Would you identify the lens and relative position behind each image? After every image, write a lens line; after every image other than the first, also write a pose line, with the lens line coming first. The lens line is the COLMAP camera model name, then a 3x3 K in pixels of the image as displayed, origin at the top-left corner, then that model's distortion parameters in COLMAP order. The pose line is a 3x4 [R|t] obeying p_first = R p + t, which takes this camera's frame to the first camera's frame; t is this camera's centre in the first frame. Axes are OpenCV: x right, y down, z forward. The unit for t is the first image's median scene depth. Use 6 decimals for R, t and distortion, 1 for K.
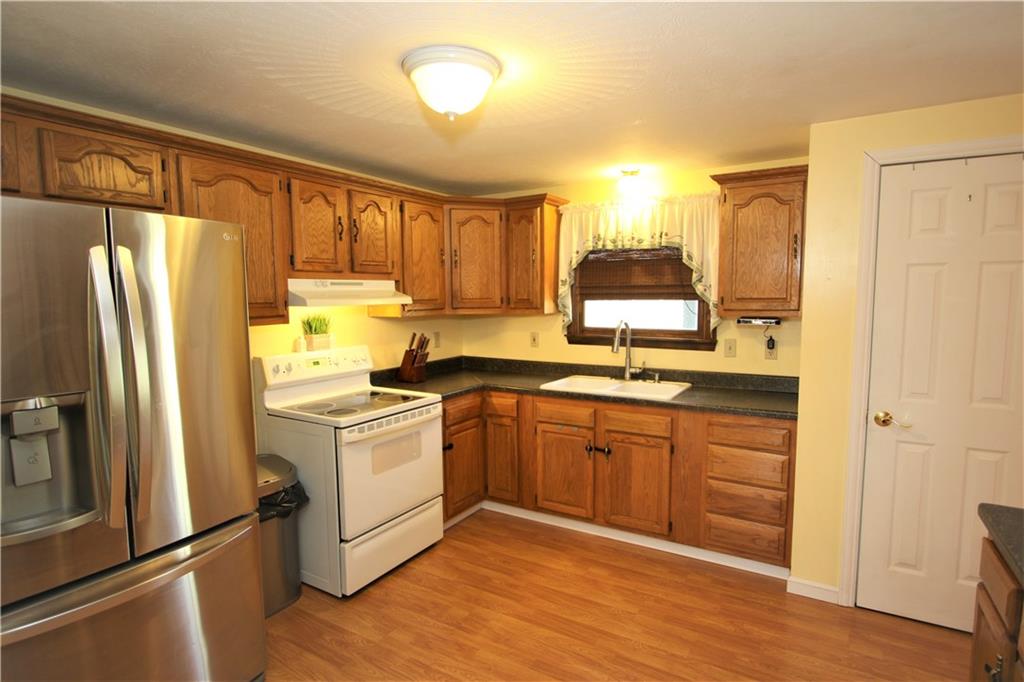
lens RADIAL K [[546.7, 0, 510.3], [0, 546.7, 347.4], [0, 0, 1]] dist [-0.019134, 0.010859]
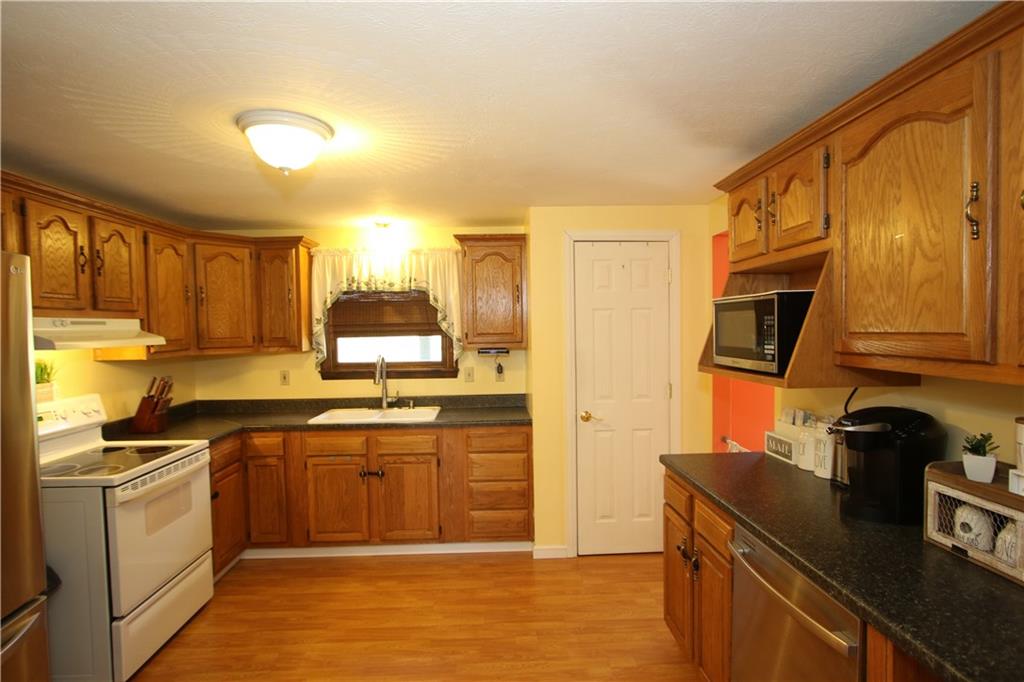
lens RADIAL K [[546.7, 0, 510.3], [0, 546.7, 347.4], [0, 0, 1]] dist [-0.019134, 0.010859]
pose [[0.834035, -0.026556, 0.551072, -0.201804], [0.063171, 0.996868, -0.047570, 0.004939], [-0.548083, 0.074487, 0.833100, -0.075848]]
